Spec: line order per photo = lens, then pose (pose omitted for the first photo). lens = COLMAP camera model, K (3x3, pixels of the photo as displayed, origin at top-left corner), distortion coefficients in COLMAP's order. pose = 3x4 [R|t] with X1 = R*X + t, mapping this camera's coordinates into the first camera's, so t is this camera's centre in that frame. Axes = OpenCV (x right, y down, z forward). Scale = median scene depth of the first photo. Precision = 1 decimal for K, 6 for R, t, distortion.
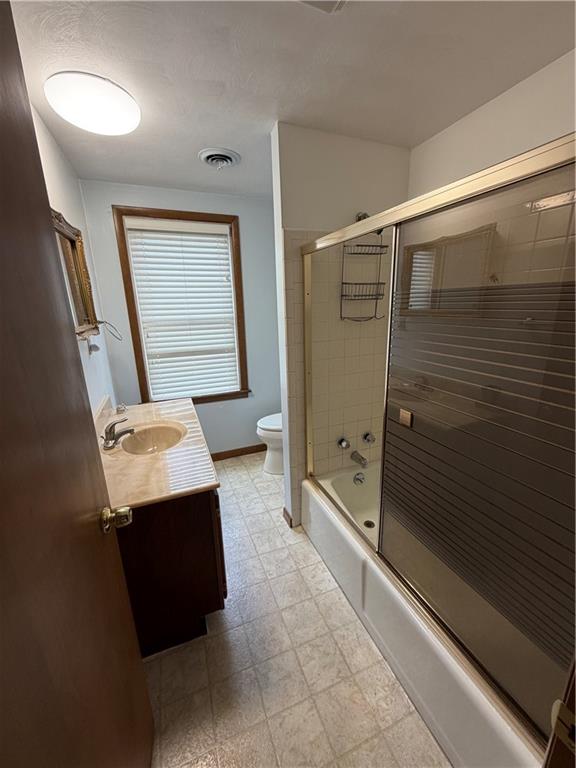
lens RADIAL K [[307.9, 0, 289.7], [0, 307.9, 382.7], [0, 0, 1]] dist [-0.000746, -0.000076]
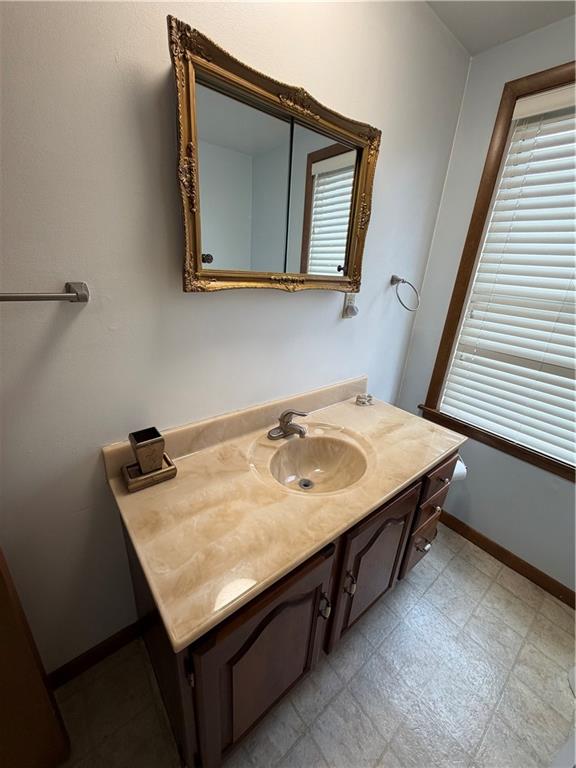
lens RADIAL K [[307.9, 0, 290.0], [0, 307.9, 384.1], [0, 0, 1]] dist [-0.000746, -0.000076]
pose [[0.293463, 0.376625, -0.878654, 0.030113], [-0.312982, 0.906319, 0.283950, -0.090655], [0.903284, 0.191674, 0.383848, 0.482024]]
